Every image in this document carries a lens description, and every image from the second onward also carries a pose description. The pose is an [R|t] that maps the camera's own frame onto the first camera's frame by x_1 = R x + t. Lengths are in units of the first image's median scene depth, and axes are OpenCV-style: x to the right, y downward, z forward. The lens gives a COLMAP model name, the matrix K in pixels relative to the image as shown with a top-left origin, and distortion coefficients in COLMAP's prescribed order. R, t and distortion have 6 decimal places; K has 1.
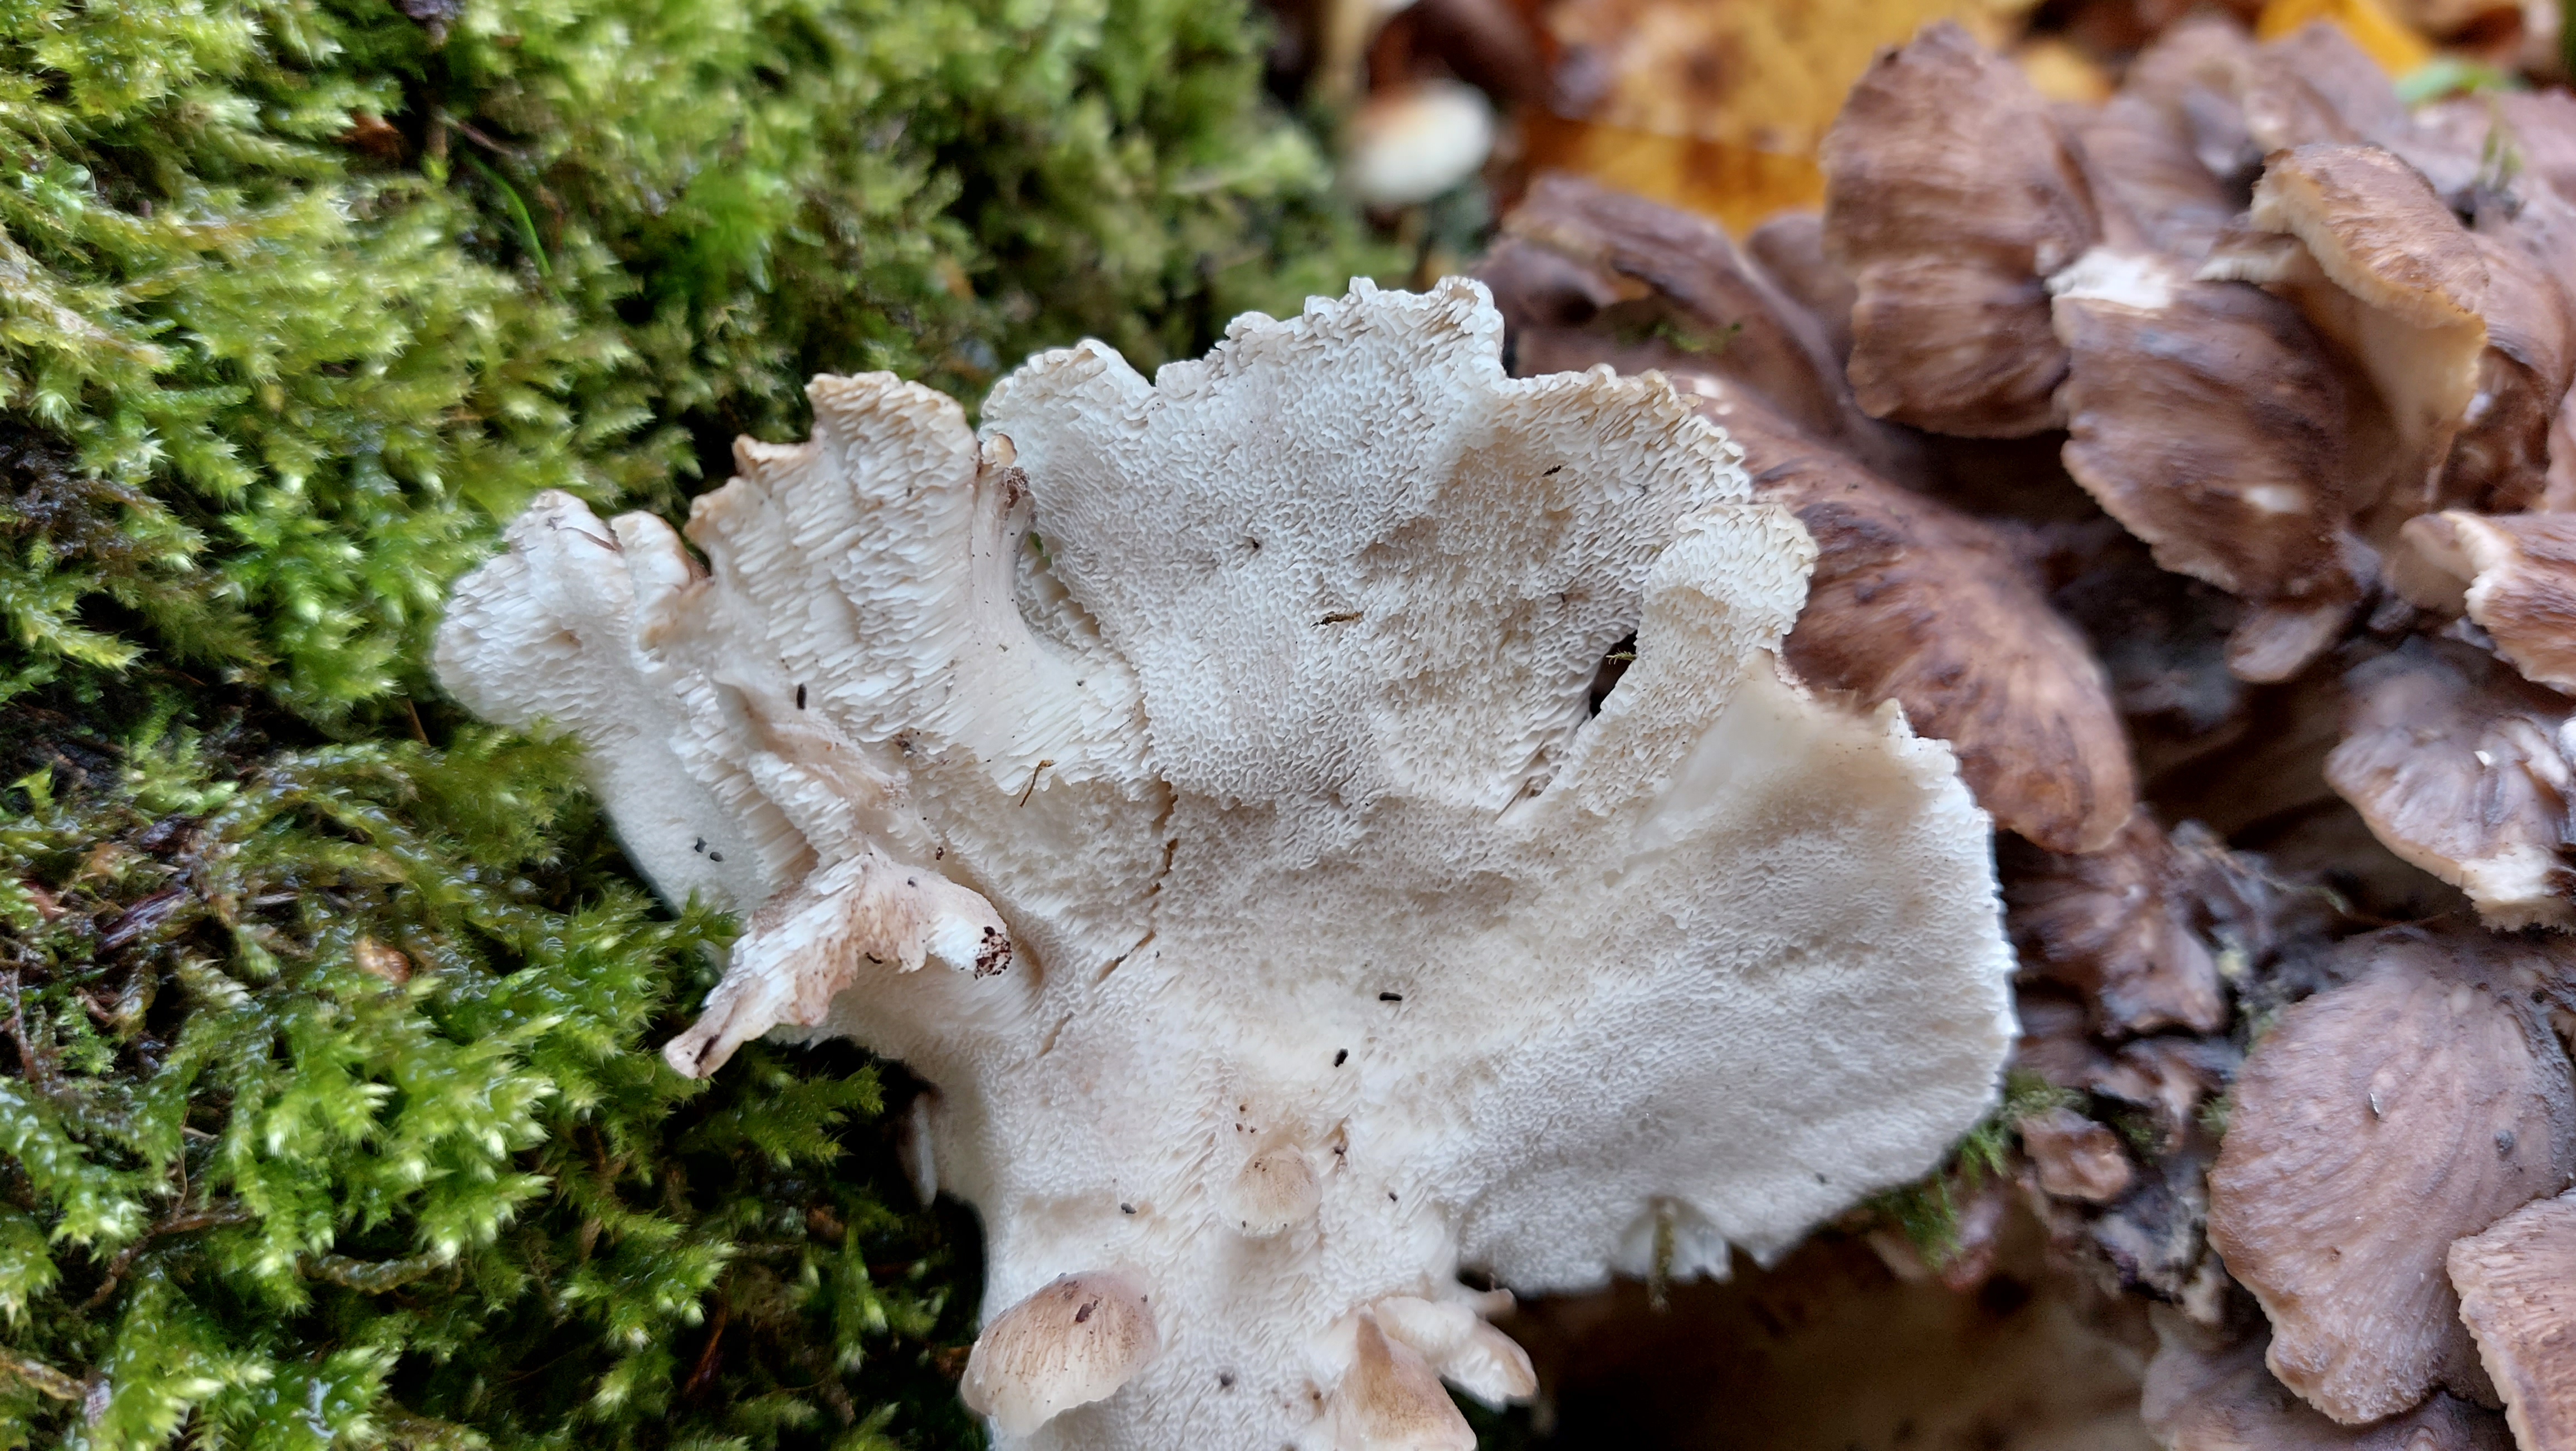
lens RADIAL K [[1915.8, 0, 1288.0], [0, 1915.8, 725.5], [0, 0, 1]] dist [-0.039474, -0.029038]
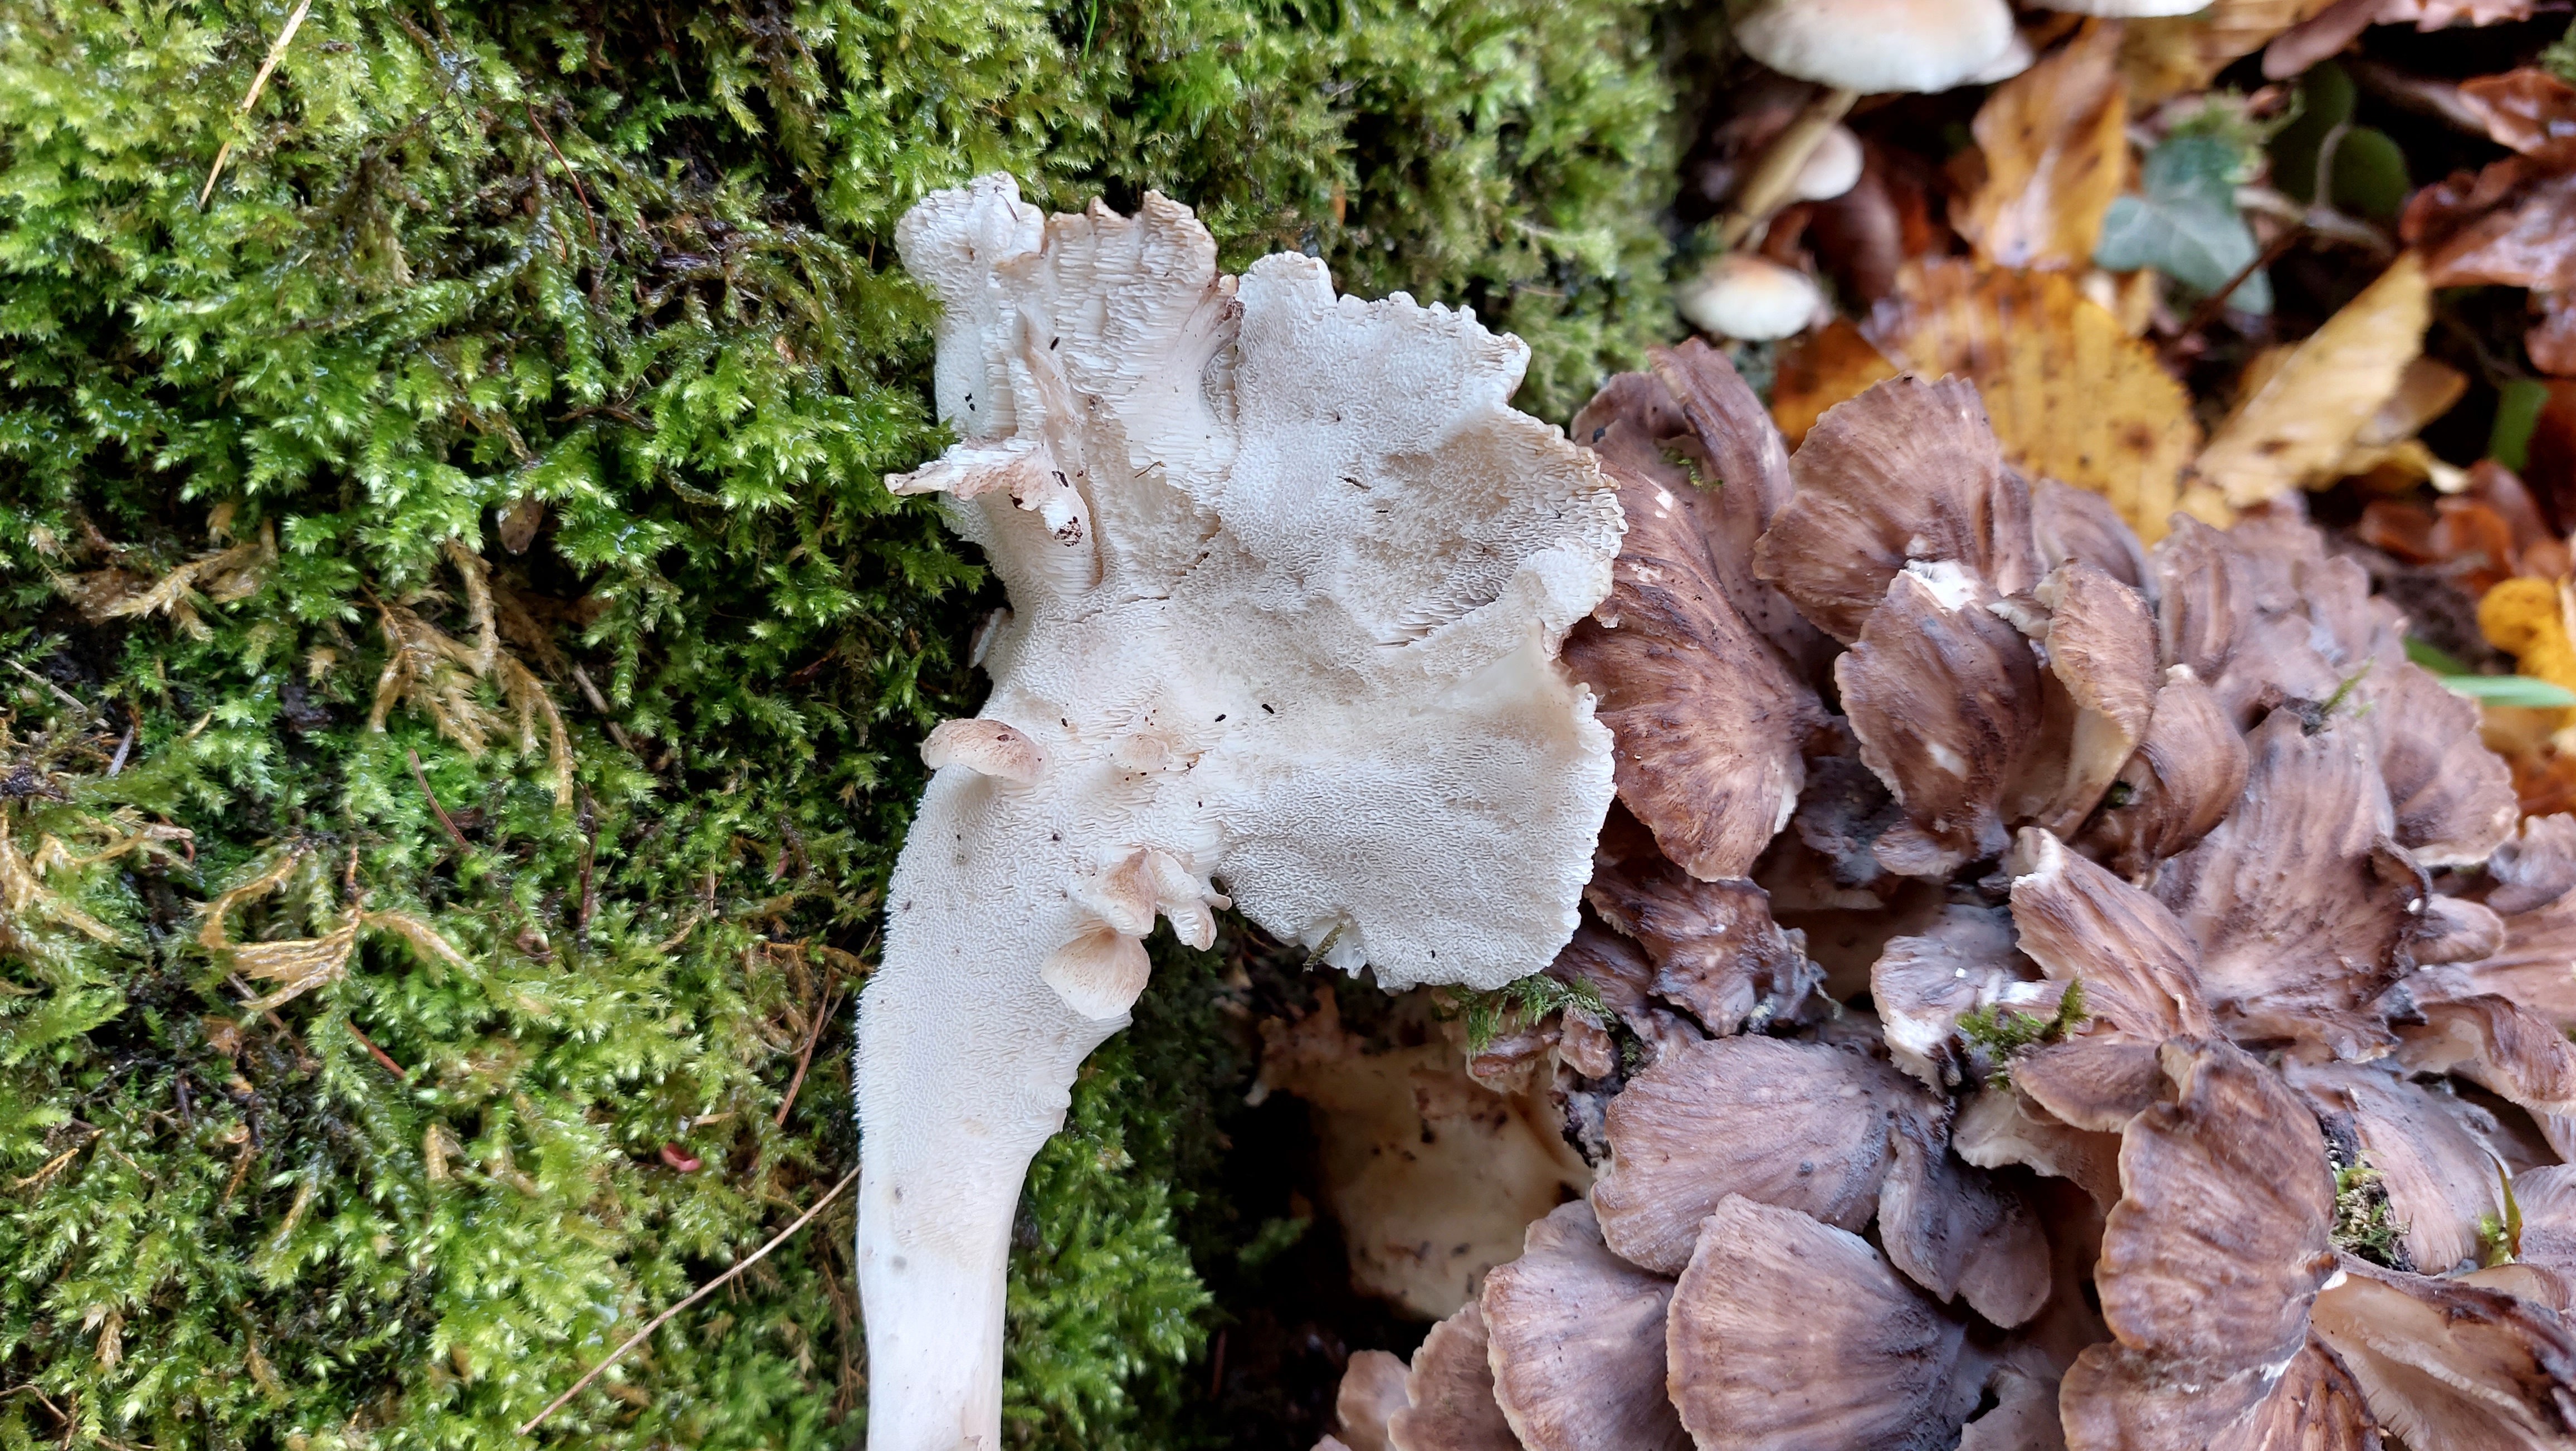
lens RADIAL K [[1809.9, 0, 1288.0], [0, 1809.9, 725.5], [0, 0, 1]] dist [0.026737, -0.142798]
pose [[0.829009, 0.542148, -0.137183, 0.306903], [-0.538931, 0.840000, 0.062881, 0.053479], [0.149324, 0.021803, 0.988548, -0.547886]]
